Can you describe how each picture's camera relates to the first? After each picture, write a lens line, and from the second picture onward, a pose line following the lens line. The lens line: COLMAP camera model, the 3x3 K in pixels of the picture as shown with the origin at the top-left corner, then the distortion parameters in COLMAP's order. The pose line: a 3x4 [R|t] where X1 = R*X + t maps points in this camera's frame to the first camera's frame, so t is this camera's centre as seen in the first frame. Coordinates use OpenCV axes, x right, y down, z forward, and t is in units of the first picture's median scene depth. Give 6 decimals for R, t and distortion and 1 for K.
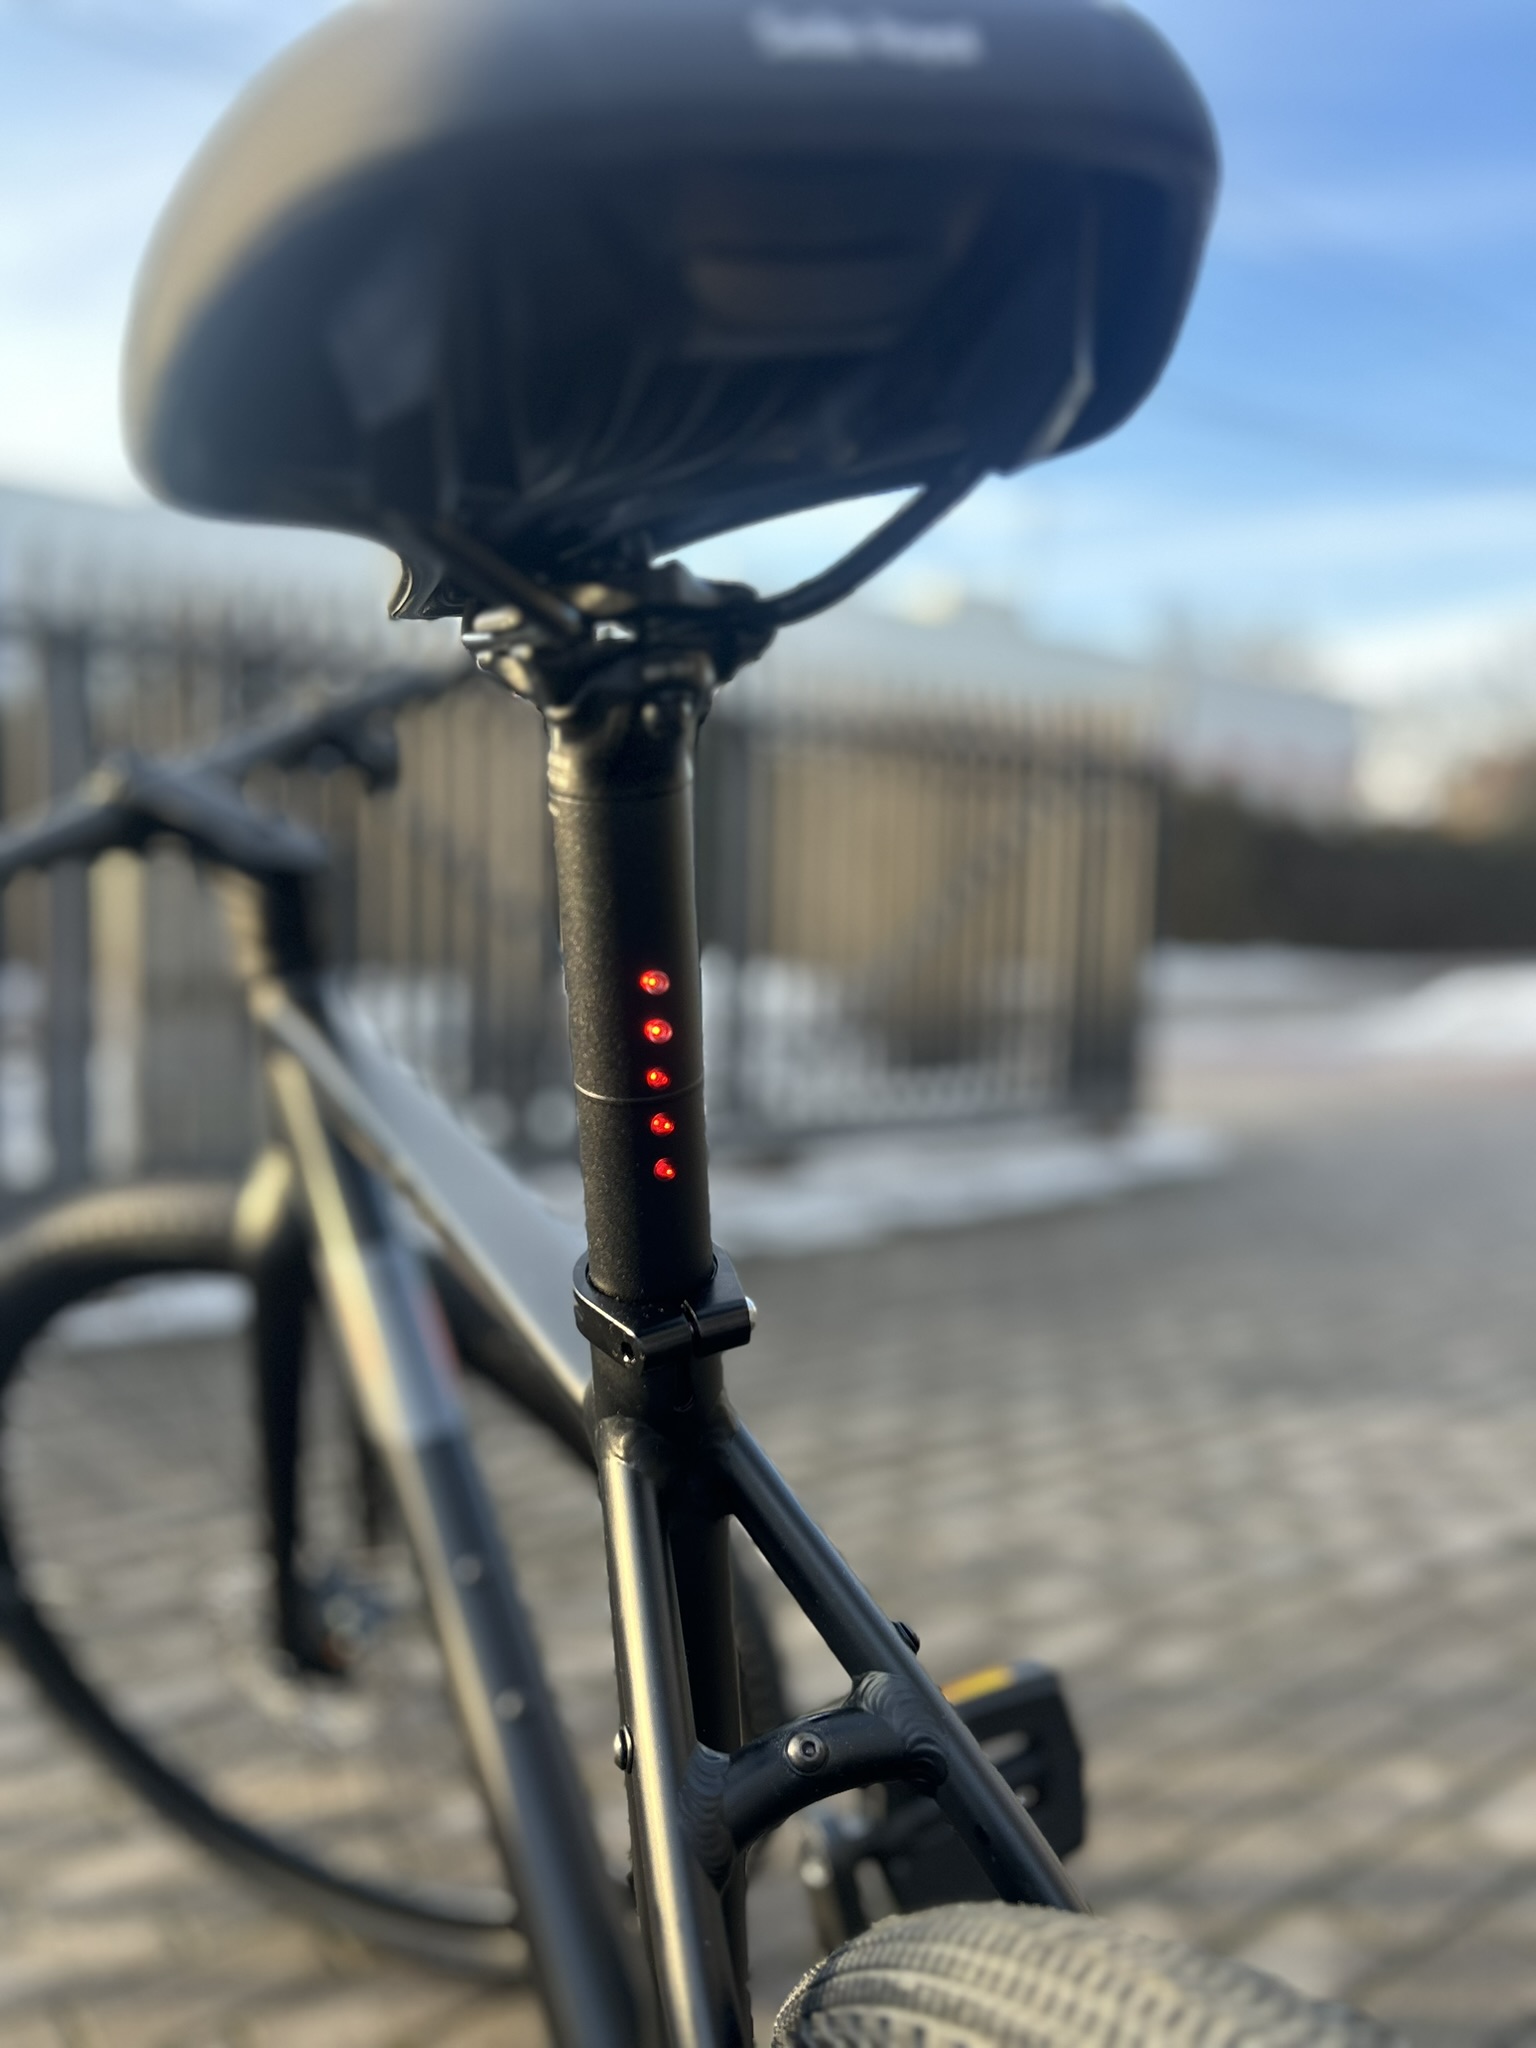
lens RADIAL K [[1583.1, 0, 768.2], [0, 1583.1, 990.7], [0, 0, 1]] dist [0.040317, 0.001822]
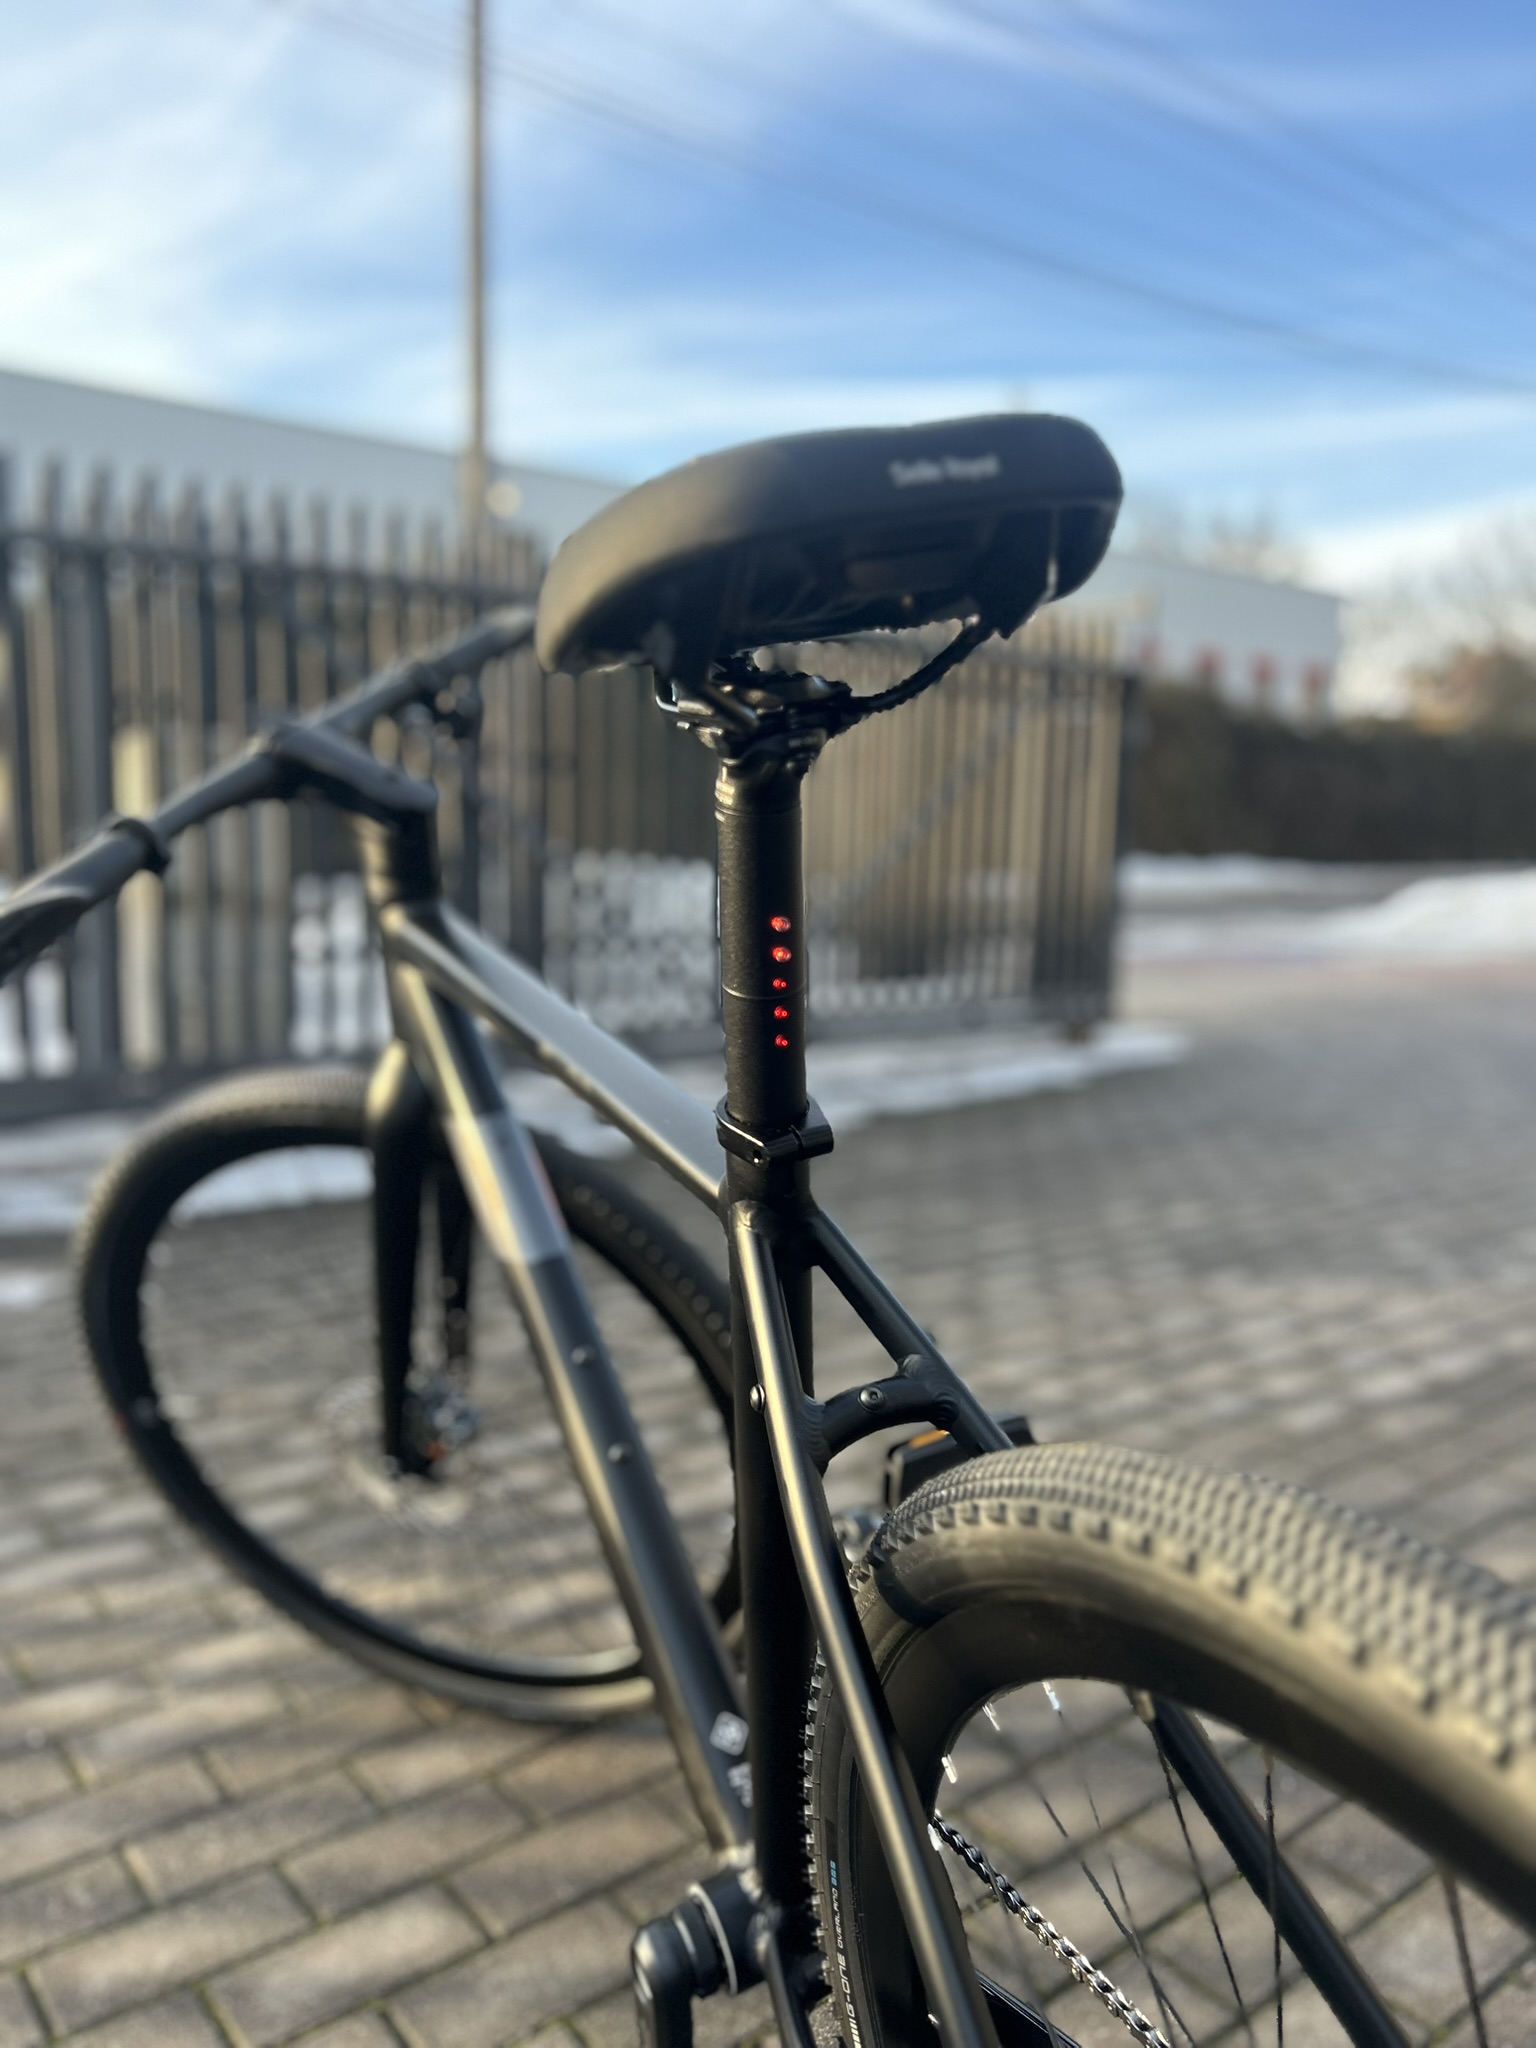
lens RADIAL K [[1563.9, 0, 791.9], [0, 1563.9, 995.2], [0, 0, 1]] dist [0.158947, -0.162424]
pose [[0.999531, -0.001818, 0.030584, -0.038648], [-0.000176, 0.997881, 0.065066, -0.012967], [-0.030637, -0.065041, 0.997412, -0.207553]]
